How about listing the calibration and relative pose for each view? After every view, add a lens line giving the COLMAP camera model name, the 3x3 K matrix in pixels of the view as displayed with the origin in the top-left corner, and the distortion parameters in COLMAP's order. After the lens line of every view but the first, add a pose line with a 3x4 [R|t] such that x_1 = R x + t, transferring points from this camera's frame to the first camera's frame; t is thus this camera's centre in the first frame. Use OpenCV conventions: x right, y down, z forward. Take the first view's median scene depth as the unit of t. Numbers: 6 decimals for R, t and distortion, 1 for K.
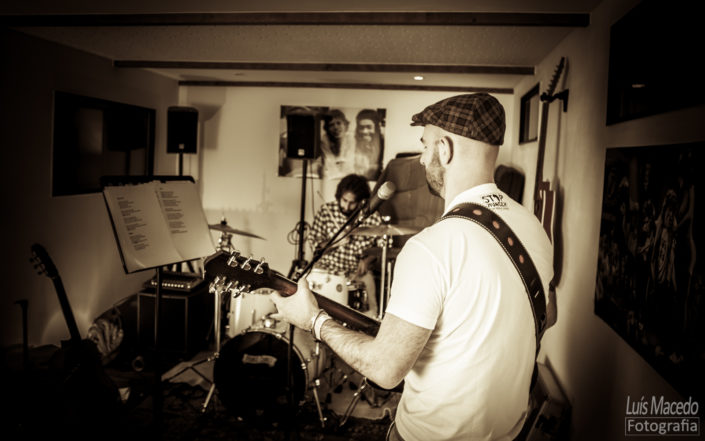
lens RADIAL K [[557.0, 0, 349.3], [0, 557.0, 192.9], [0, 0, 1]] dist [-0.124424, 0.008605]
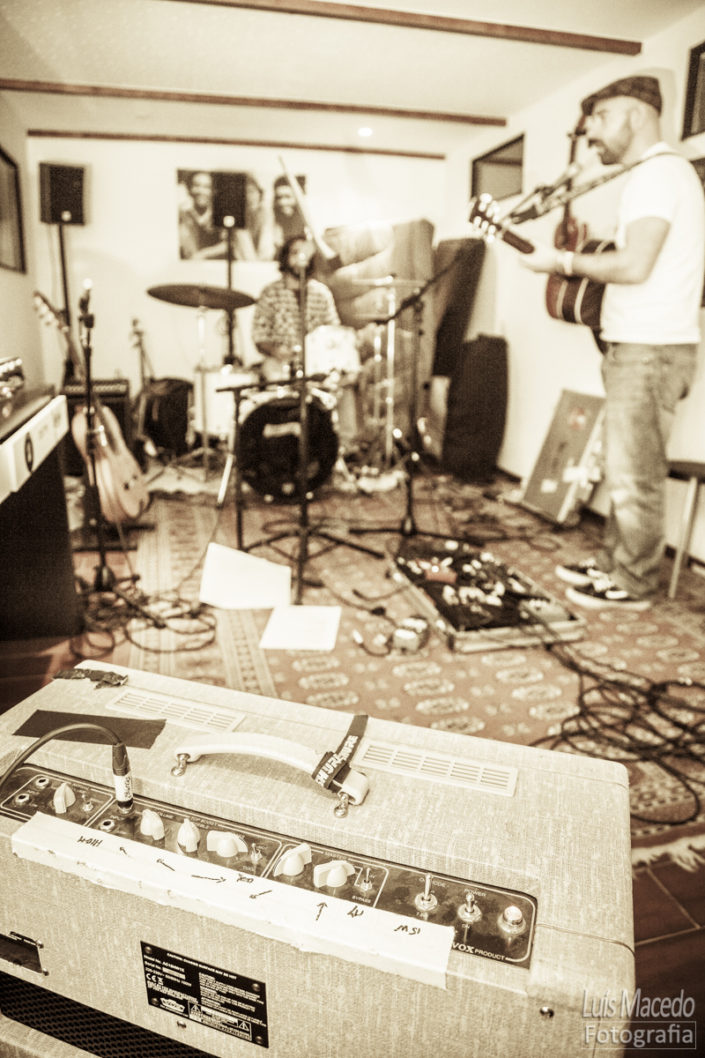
lens RADIAL K [[705.9, 0, 352.5], [0, 705.9, 529.0], [0, 0, 1]] dist [-0.123038, 0.057059]
pose [[0.917556, -0.145526, 0.370017, -0.369169], [0.053039, 0.967094, 0.248831, 0.127400], [-0.394052, -0.208691, 0.895081, -0.090122]]
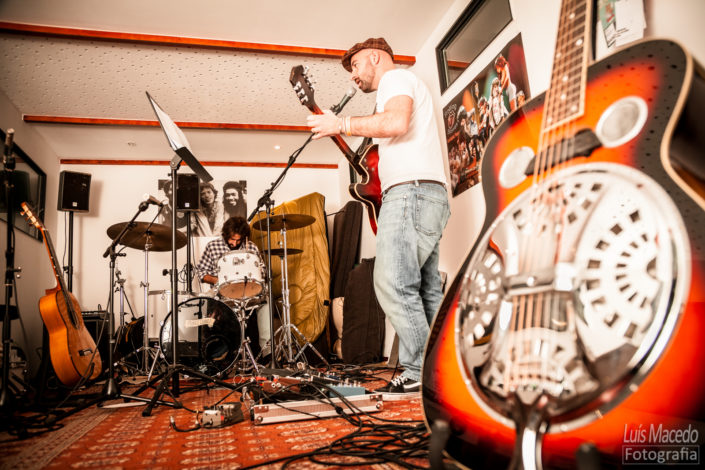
lens RADIAL K [[495.3, 0, 352.5], [0, 495.3, 235.0], [0, 0, 1]] dist [-0.077460, 0.001811]
pose [[0.903874, -0.027947, 0.426884, -0.224881], [0.134979, 0.965523, -0.222590, 0.287345], [-0.405946, 0.258814, 0.876484, -0.090861]]
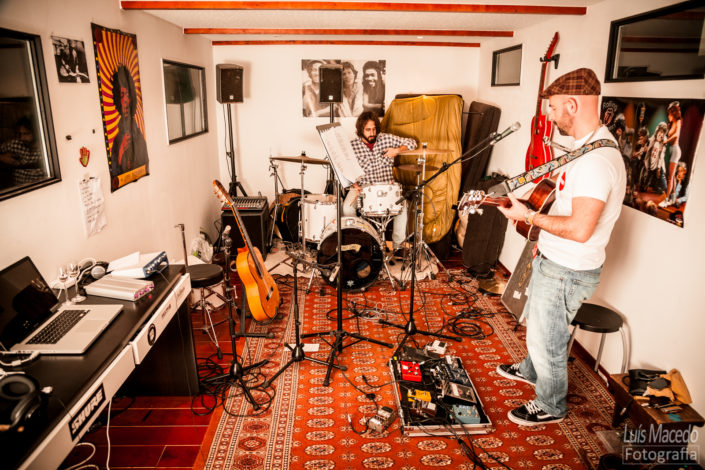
lens RADIAL K [[482.9, 0, 352.5], [0, 482.9, 235.0], [0, 0, 1]] dist [-0.121140, 0.063216]
pose [[0.979800, -0.097982, 0.174332, -0.267478], [0.055586, 0.970830, 0.233238, -0.019145], [-0.192100, -0.218836, 0.956665, -0.158430]]
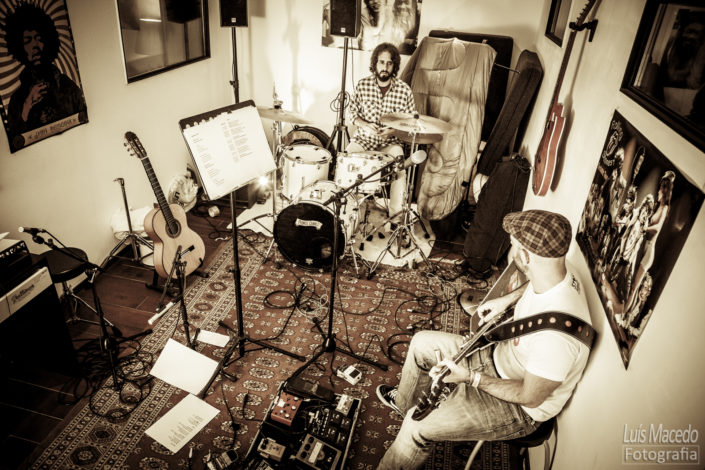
lens RADIAL K [[482.9, 0, 352.5], [0, 482.9, 235.0], [0, 0, 1]] dist [-0.121140, 0.063216]
pose [[0.997920, 0.045791, -0.045371, -0.007794], [-0.021800, 0.902099, 0.430978, -0.111947], [0.060665, -0.429092, 0.901221, -0.010665]]
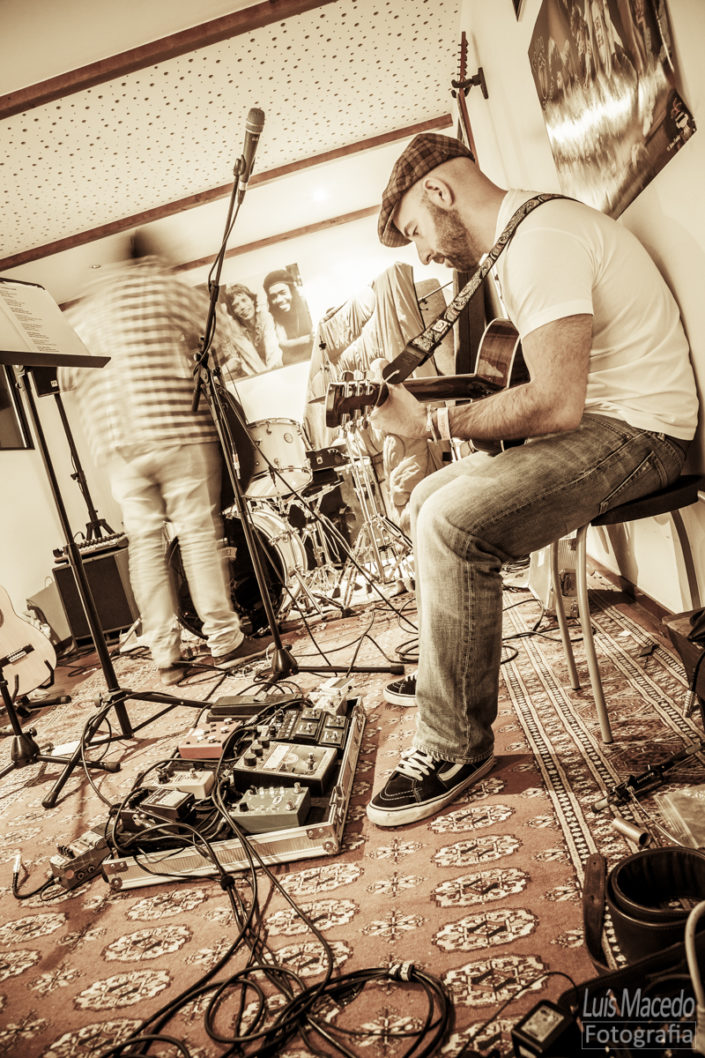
lens RADIAL K [[724.7, 0, 352.5], [0, 724.7, 529.0], [0, 0, 1]] dist [-0.121140, 0.063216]
pose [[0.952623, -0.302506, 0.031628, -0.003126], [0.301352, 0.952812, 0.036559, 0.205506], [-0.041195, -0.025295, 0.998831, -0.003460]]
